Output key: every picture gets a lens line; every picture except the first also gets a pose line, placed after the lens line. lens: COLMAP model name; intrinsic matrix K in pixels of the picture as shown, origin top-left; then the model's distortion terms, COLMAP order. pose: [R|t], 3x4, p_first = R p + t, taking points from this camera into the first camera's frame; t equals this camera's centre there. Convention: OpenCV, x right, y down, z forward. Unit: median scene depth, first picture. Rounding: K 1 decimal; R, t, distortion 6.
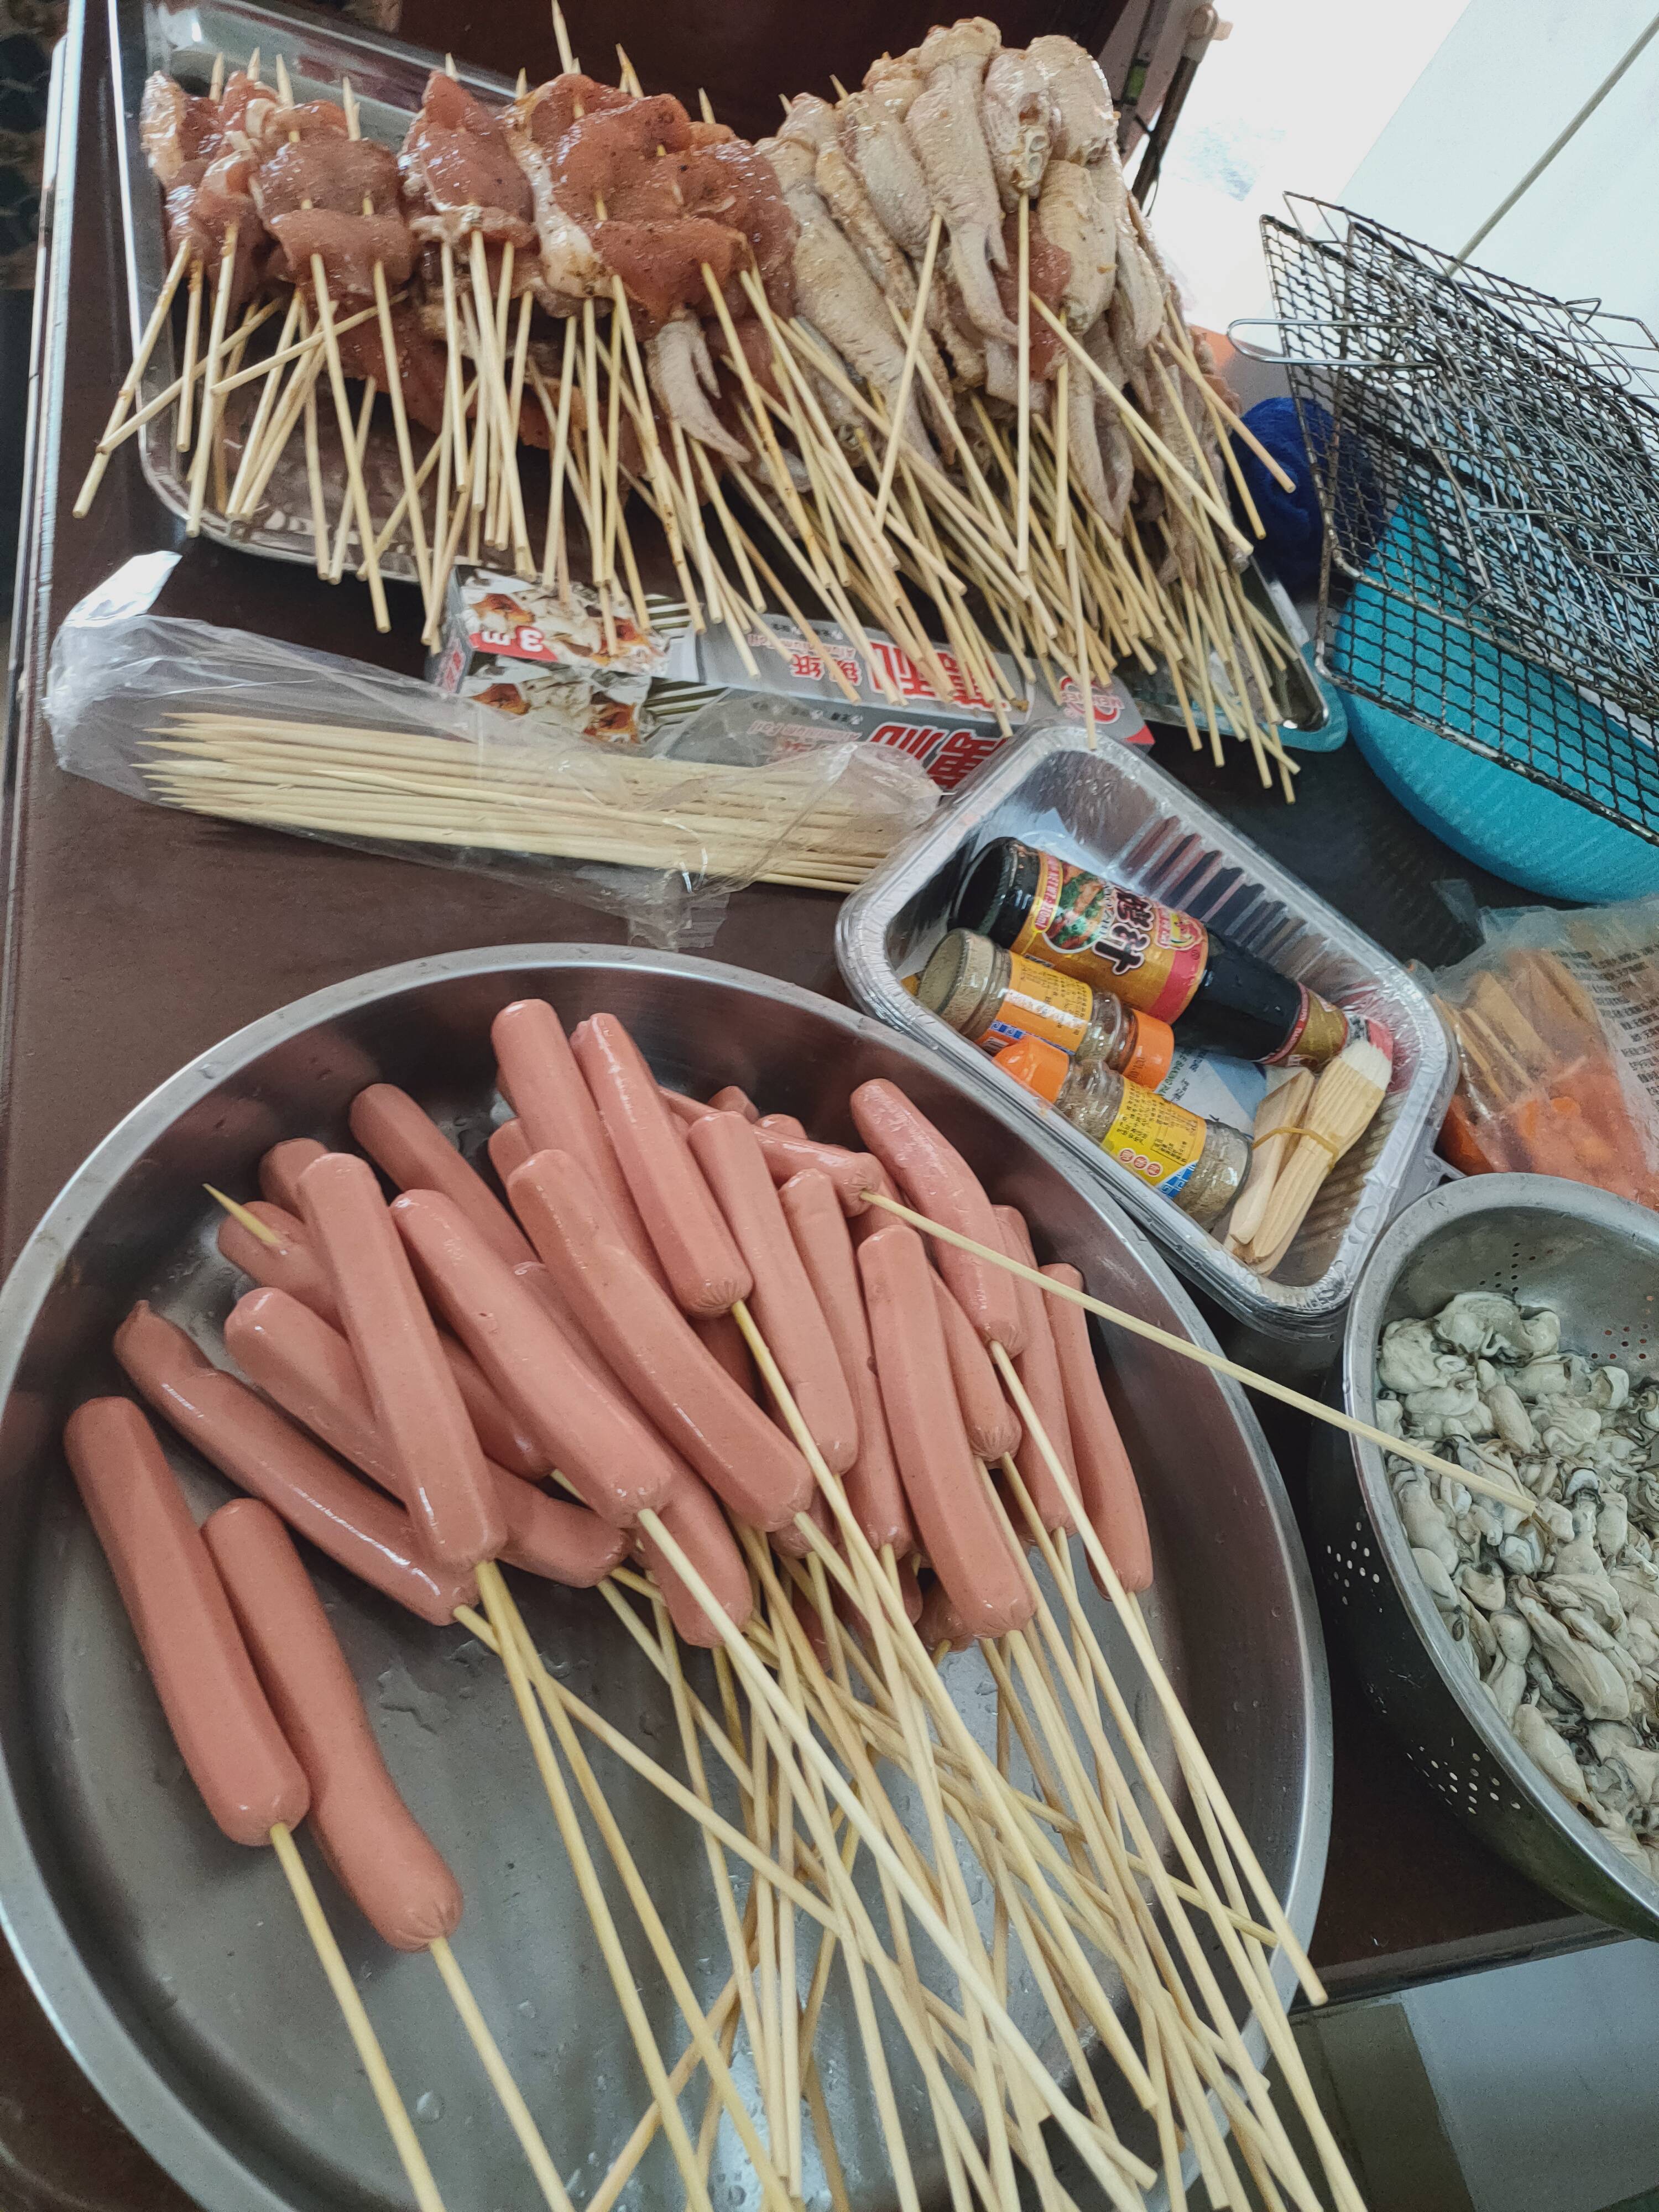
lens RADIAL K [[1738.5, 0, 831.7], [0, 1738.5, 1100.3], [0, 0, 1]] dist [0.001756, -0.002011]
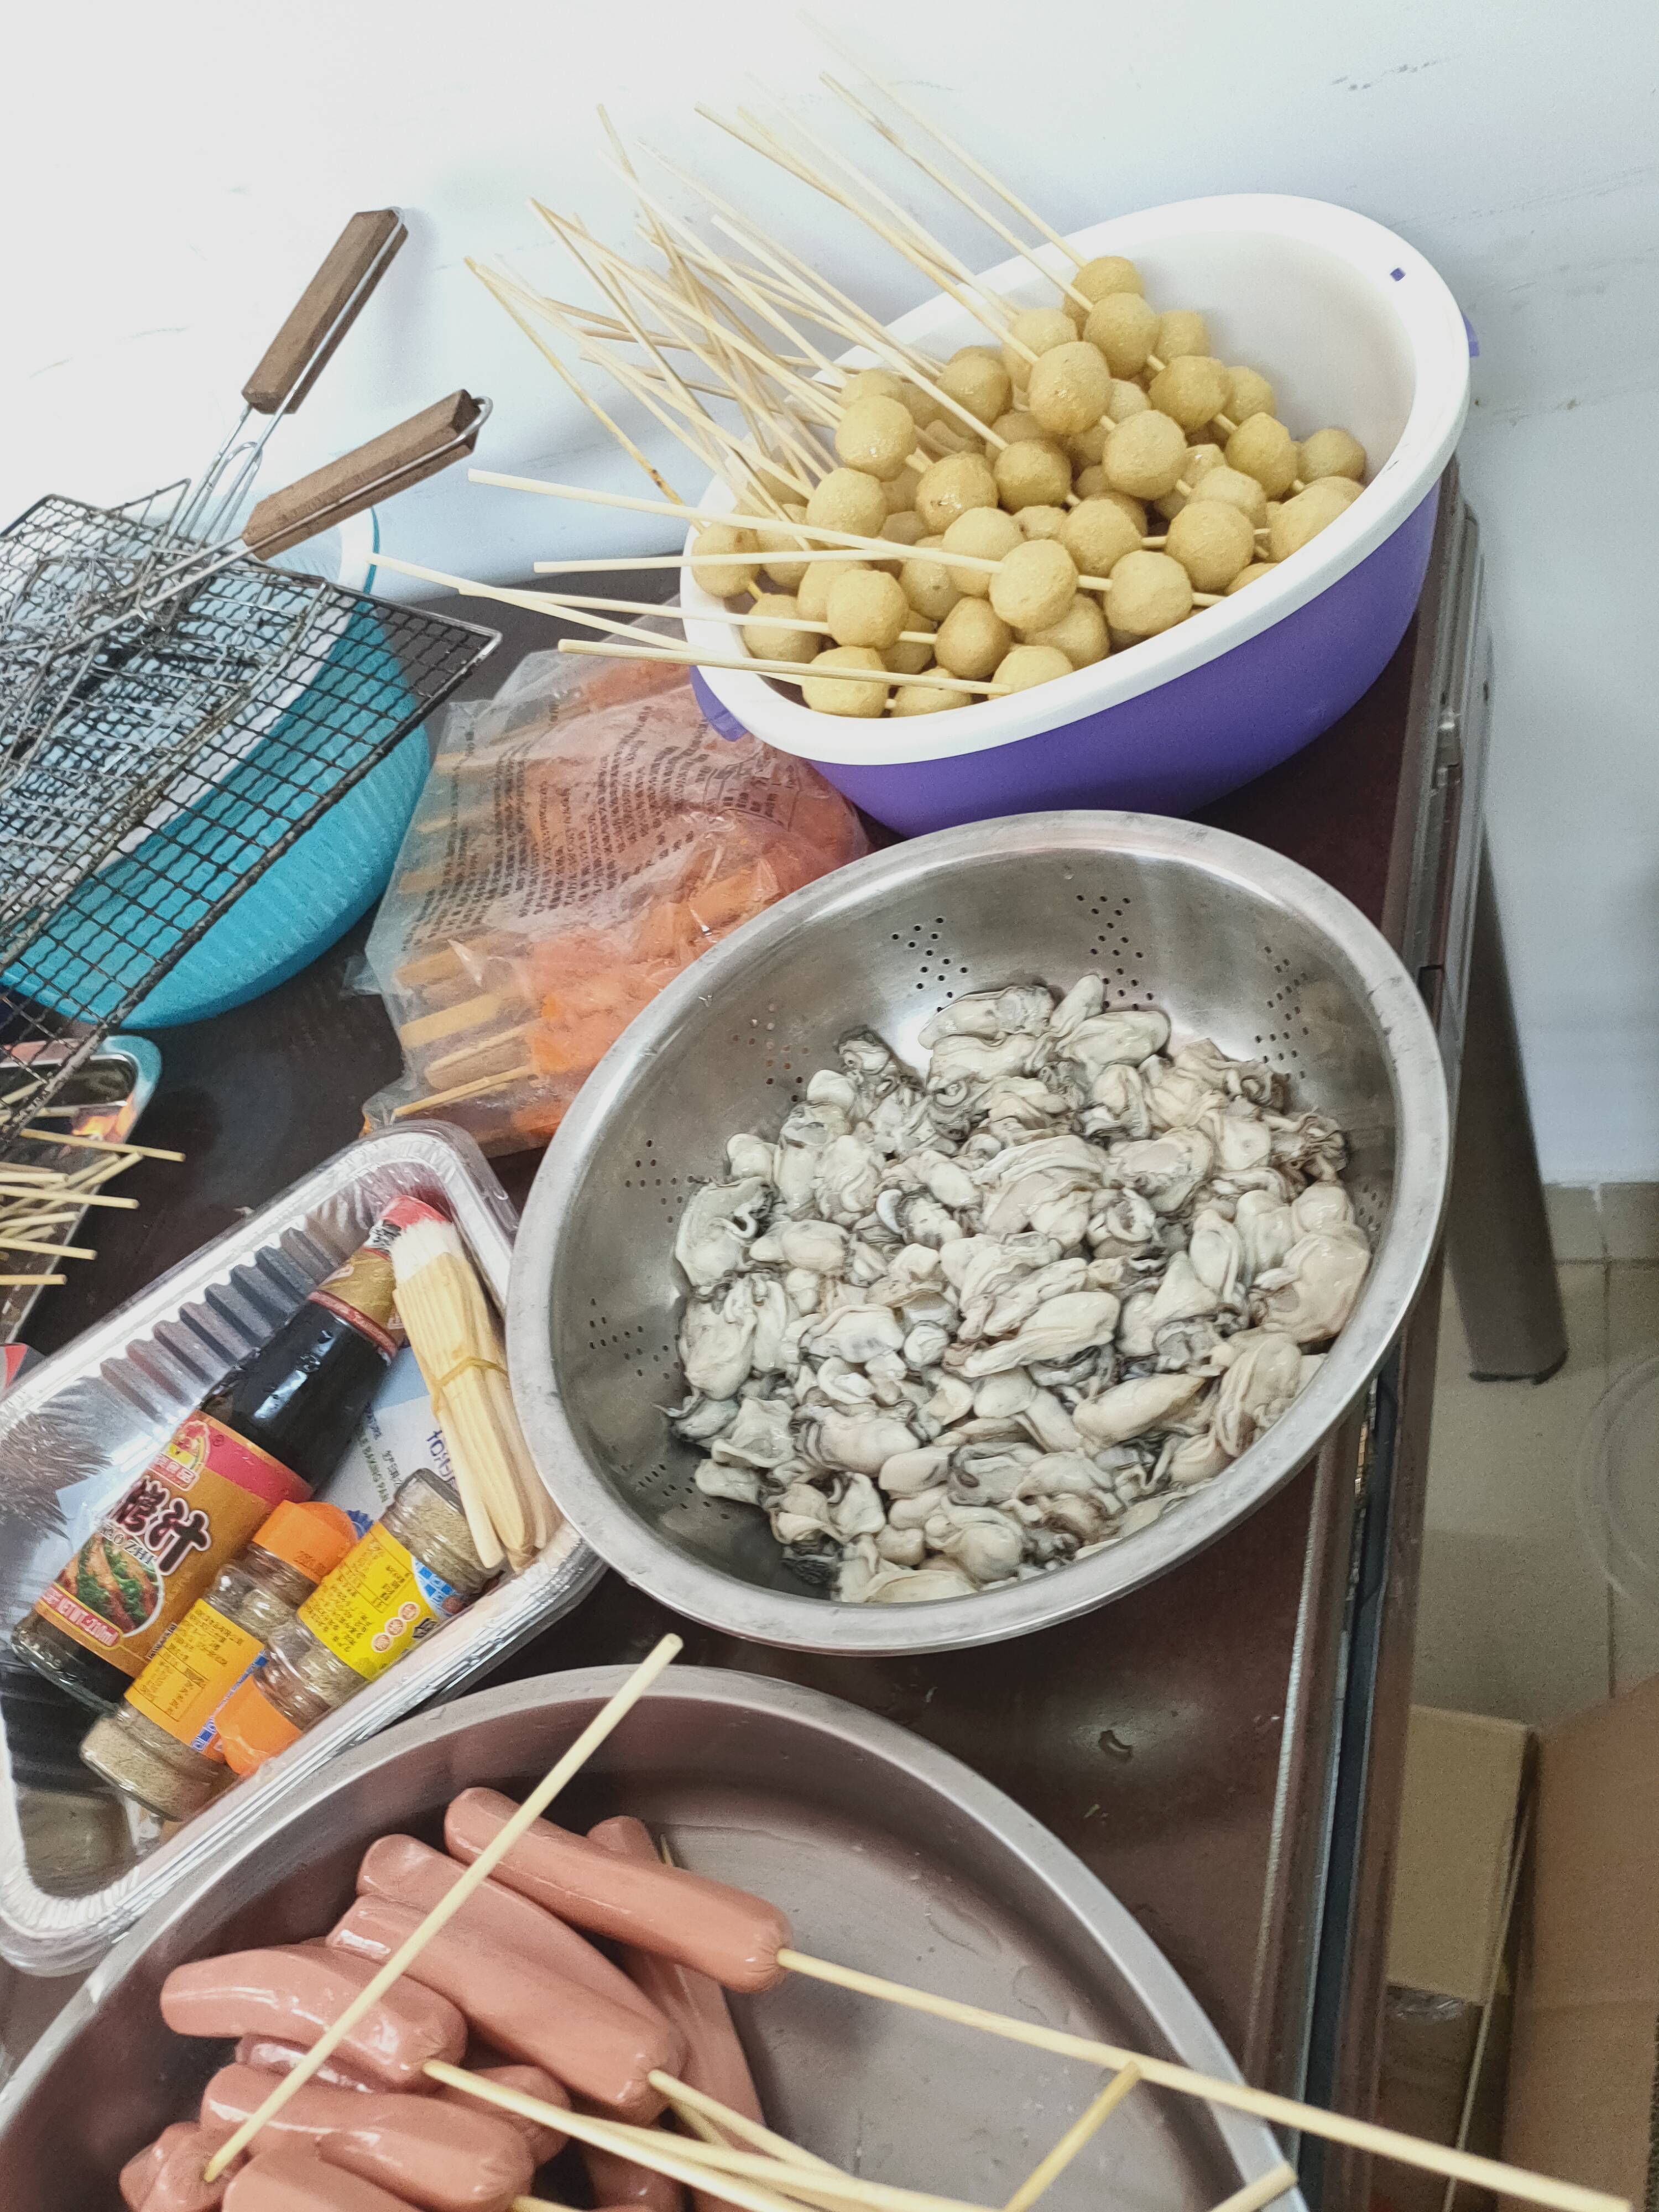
lens RADIAL K [[1738.5, 0, 834.1], [0, 1738.5, 1109.6], [0, 0, 1]] dist [0.001756, -0.002011]
pose [[0.249905, -0.965762, 0.069659, 0.393165], [0.966758, 0.252888, 0.037783, 0.139722], [-0.054105, 0.057901, 0.996855, 0.119432]]
